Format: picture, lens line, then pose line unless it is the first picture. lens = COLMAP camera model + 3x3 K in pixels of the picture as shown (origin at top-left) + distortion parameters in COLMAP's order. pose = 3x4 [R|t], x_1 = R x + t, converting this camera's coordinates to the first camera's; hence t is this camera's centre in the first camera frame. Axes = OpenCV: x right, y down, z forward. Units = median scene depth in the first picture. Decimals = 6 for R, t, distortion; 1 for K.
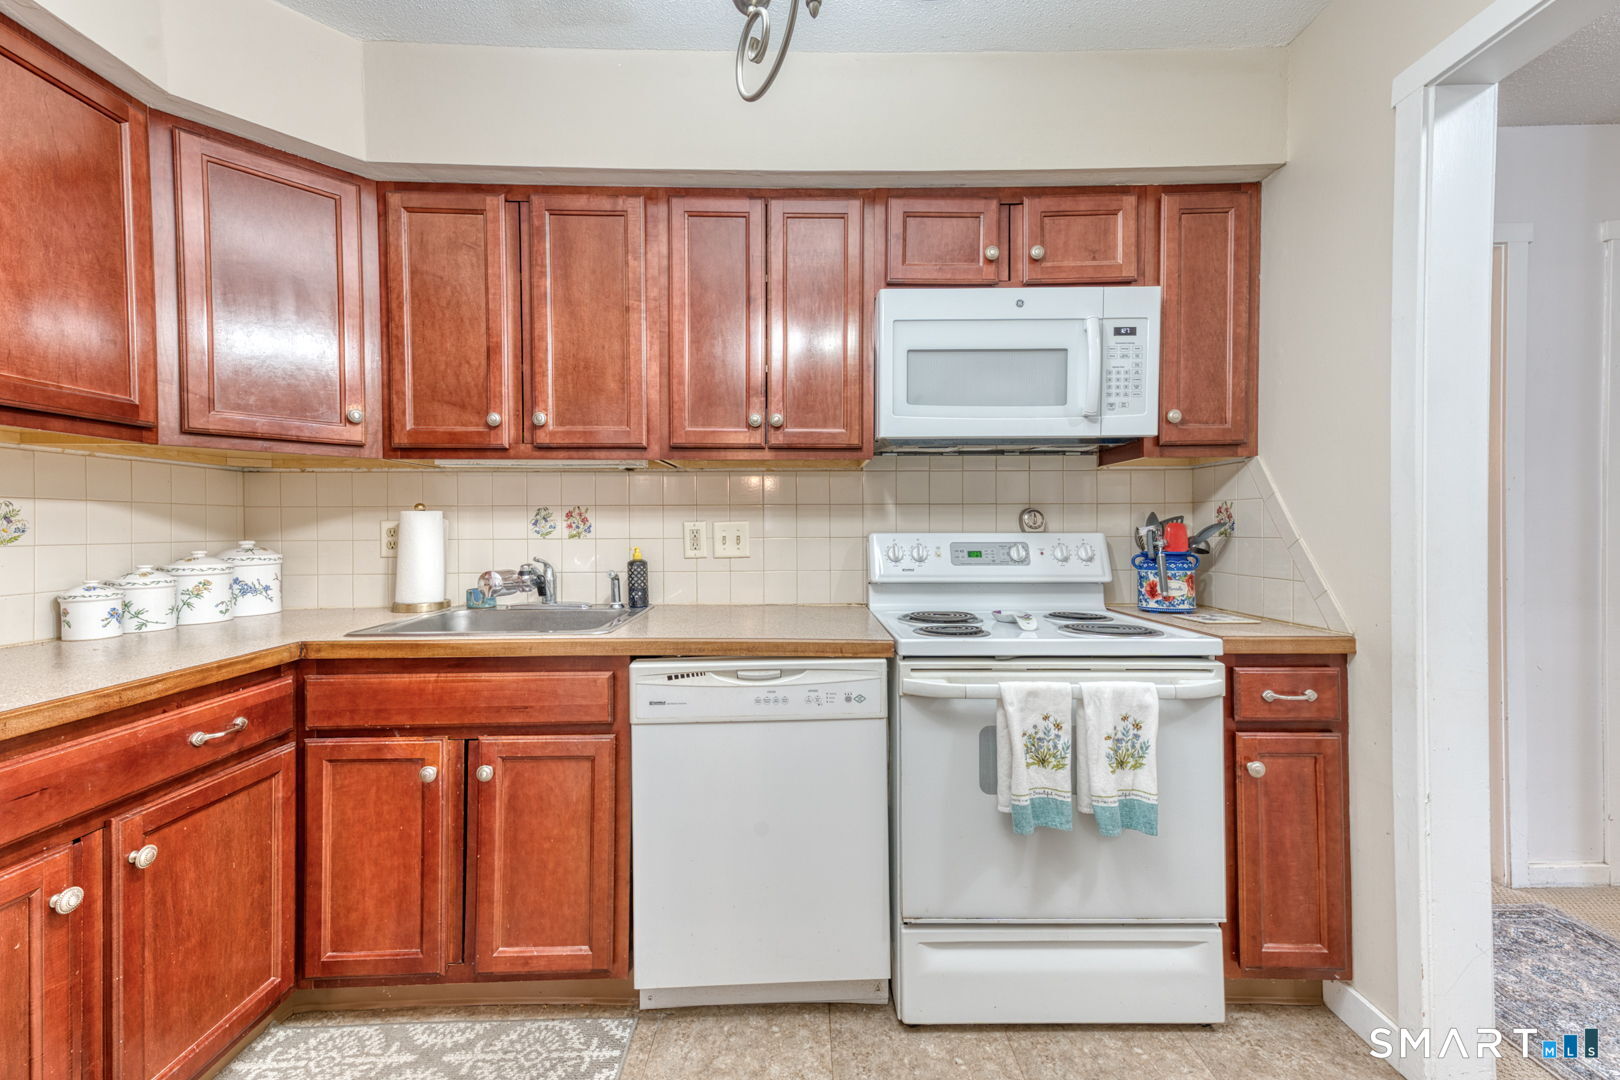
lens RADIAL K [[669.5, 0, 802.6], [0, 669.5, 530.7], [0, 0, 1]] dist [0.038388, -0.004594]
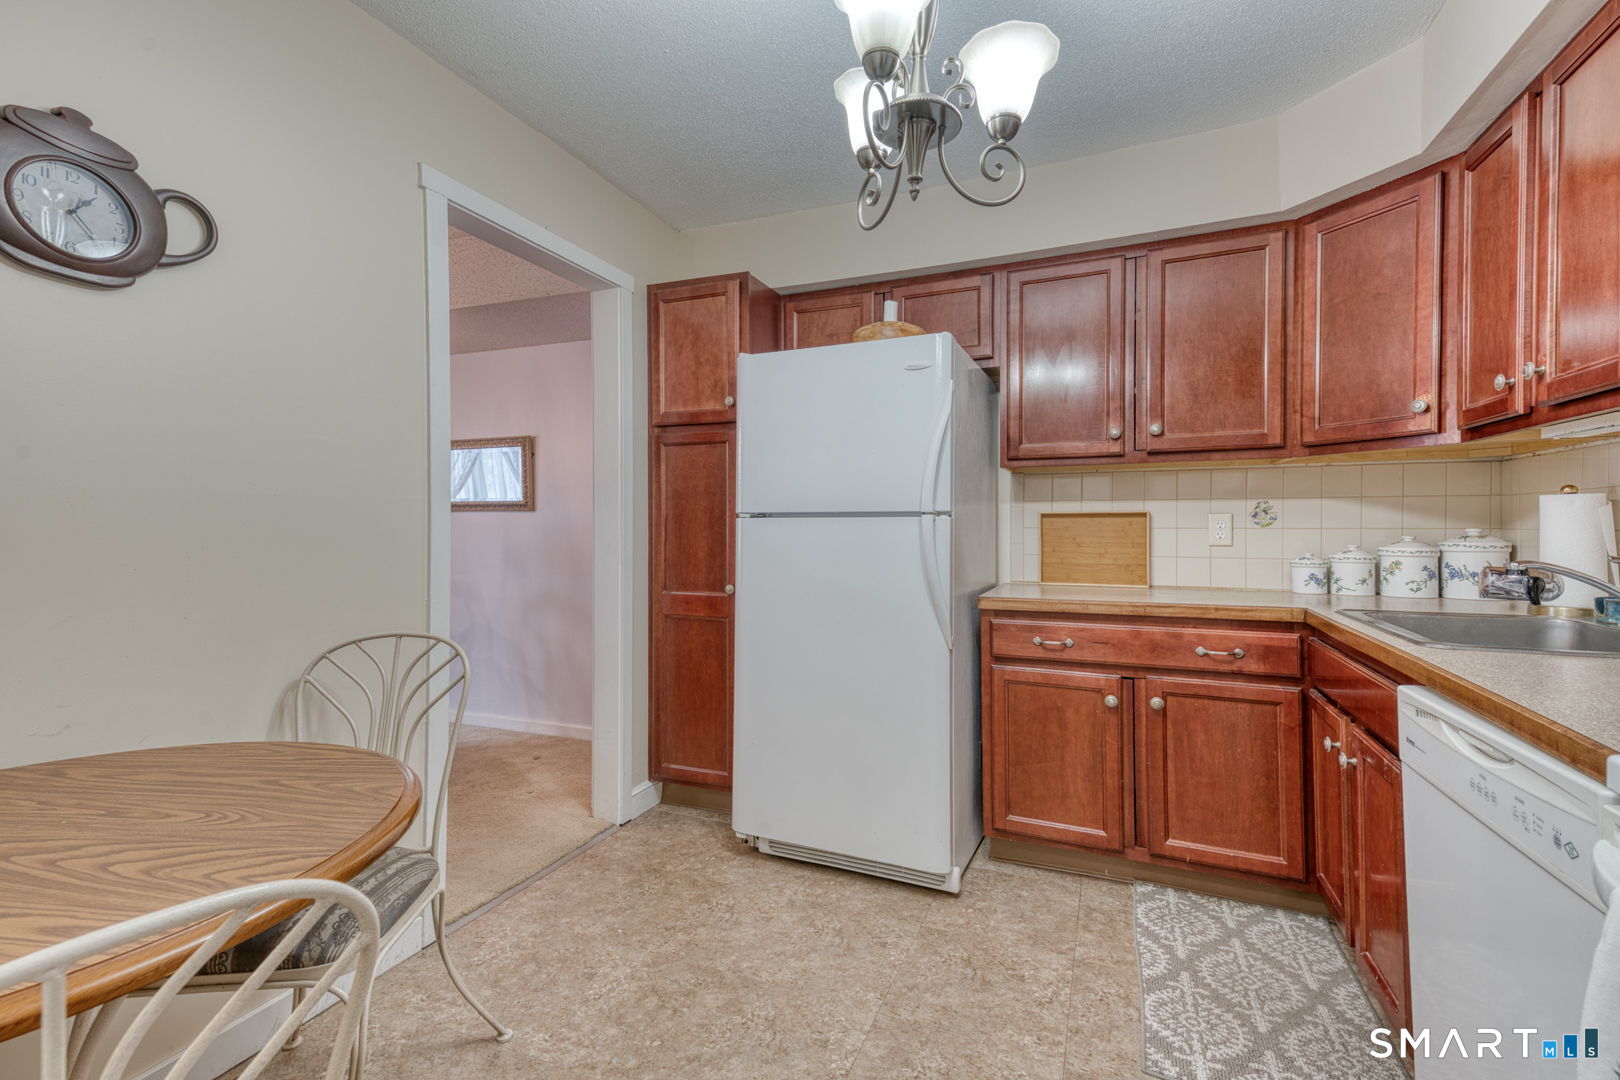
lens RADIAL K [[705.1, 0, 826.8], [0, 705.1, 527.5], [0, 0, 1]] dist [0.041425, -0.004046]
pose [[-0.380424, 0.008627, -0.924772, 0.750730], [-0.001829, 0.999948, 0.010081, 0.004598], [0.924810, 0.005526, -0.380389, 0.650896]]
